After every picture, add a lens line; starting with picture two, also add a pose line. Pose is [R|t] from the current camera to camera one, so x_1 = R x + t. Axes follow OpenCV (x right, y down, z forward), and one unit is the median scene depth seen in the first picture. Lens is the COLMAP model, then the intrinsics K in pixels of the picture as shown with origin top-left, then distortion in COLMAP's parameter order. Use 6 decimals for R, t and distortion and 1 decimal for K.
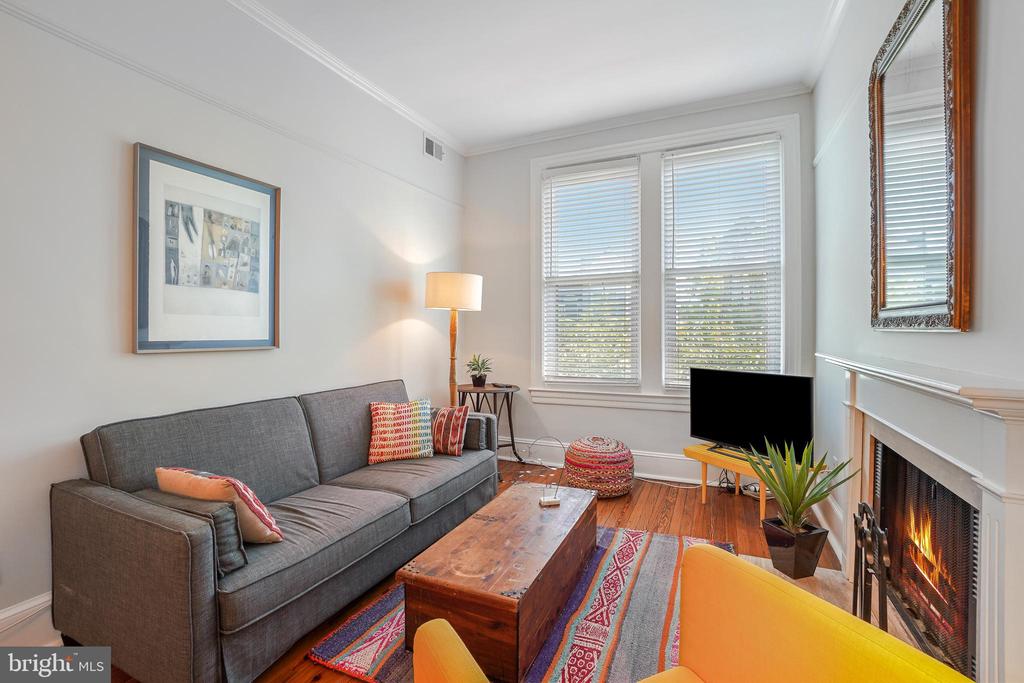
lens RADIAL K [[457.9, 0, 508.7], [0, 457.9, 331.7], [0, 0, 1]] dist [-0.059992, 0.024313]
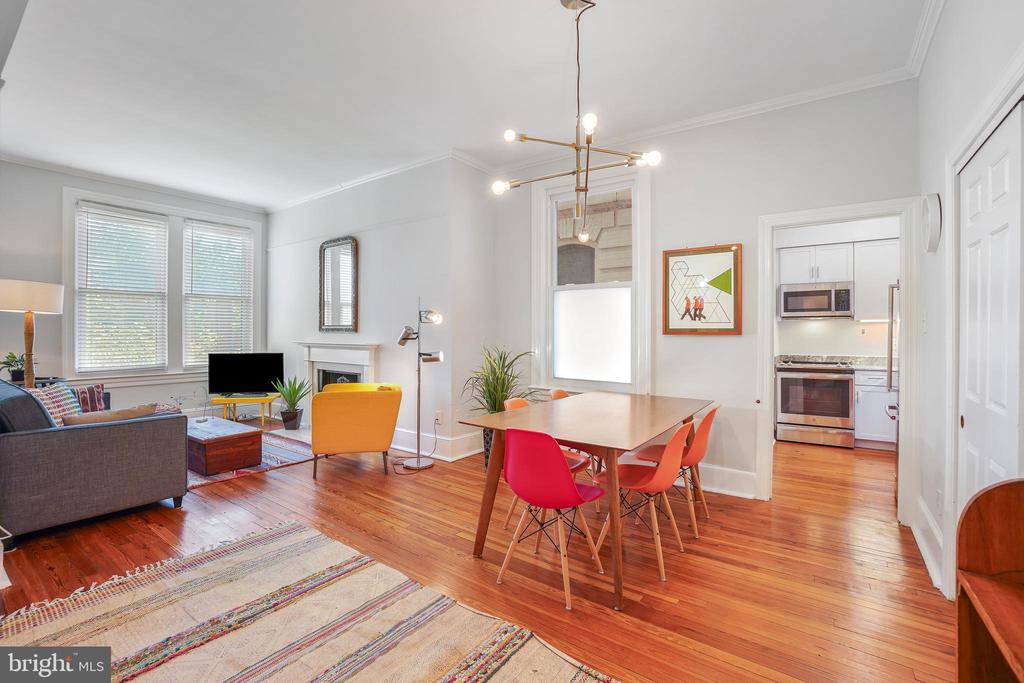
lens RADIAL K [[450.9, 0, 510.7], [0, 450.9, 333.9], [0, 0, 1]] dist [-0.060730, 0.022038]
pose [[0.187016, 0.003797, 0.982350, -1.238417], [-0.002172, 0.999992, -0.003451, 0.009676], [-0.982354, -0.001488, 0.187023, -0.531951]]
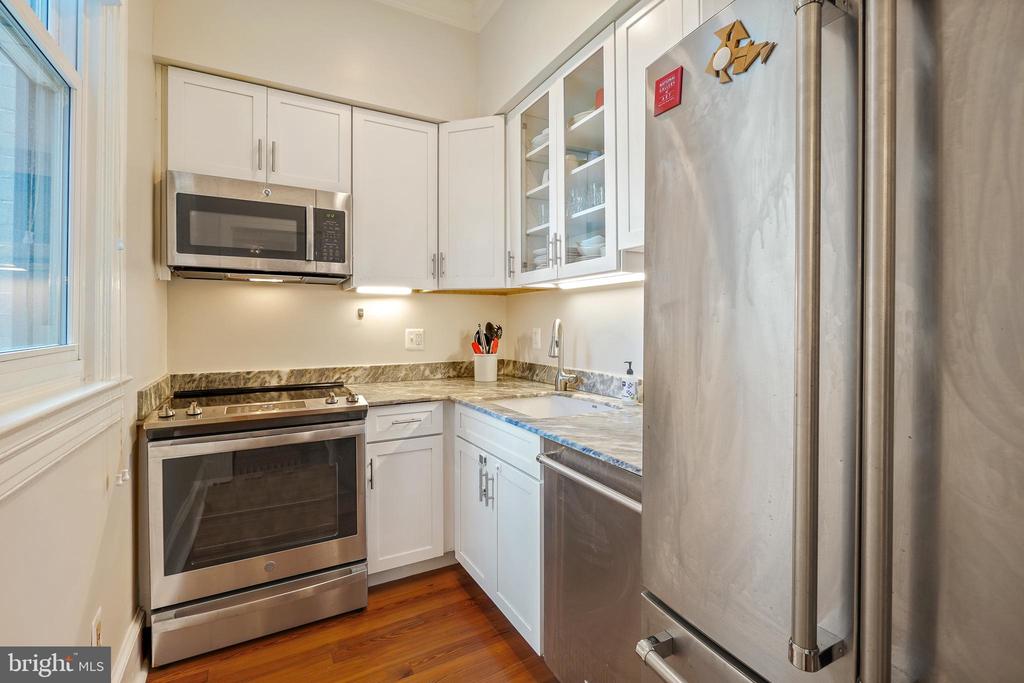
lens RADIAL K [[456.1, 0, 501.4], [0, 456.1, 330.1], [0, 0, 1]] dist [-0.001050, -0.000083]
pose [[-0.802655, -0.000403, 0.596443, 0.118507], [0.002617, 0.999988, 0.004197, 0.018503], [-0.596437, 0.004930, -0.802644, -1.098240]]
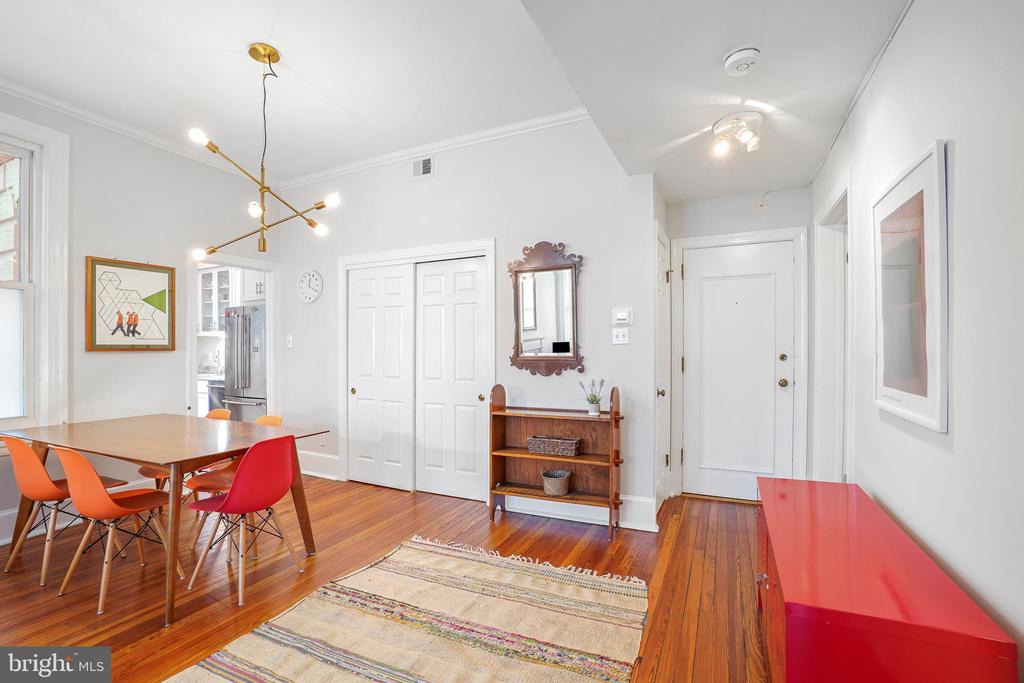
lens RADIAL K [[458.6, 0, 505.3], [0, 458.6, 346.8], [0, 0, 1]] dist [-0.043992, 0.000857]
pose [[-0.999879, 0.007033, 0.013852, -0.940353], [0.007099, 0.999964, 0.004690, -0.004003], [-0.013818, 0.004787, -0.999893, 0.409584]]
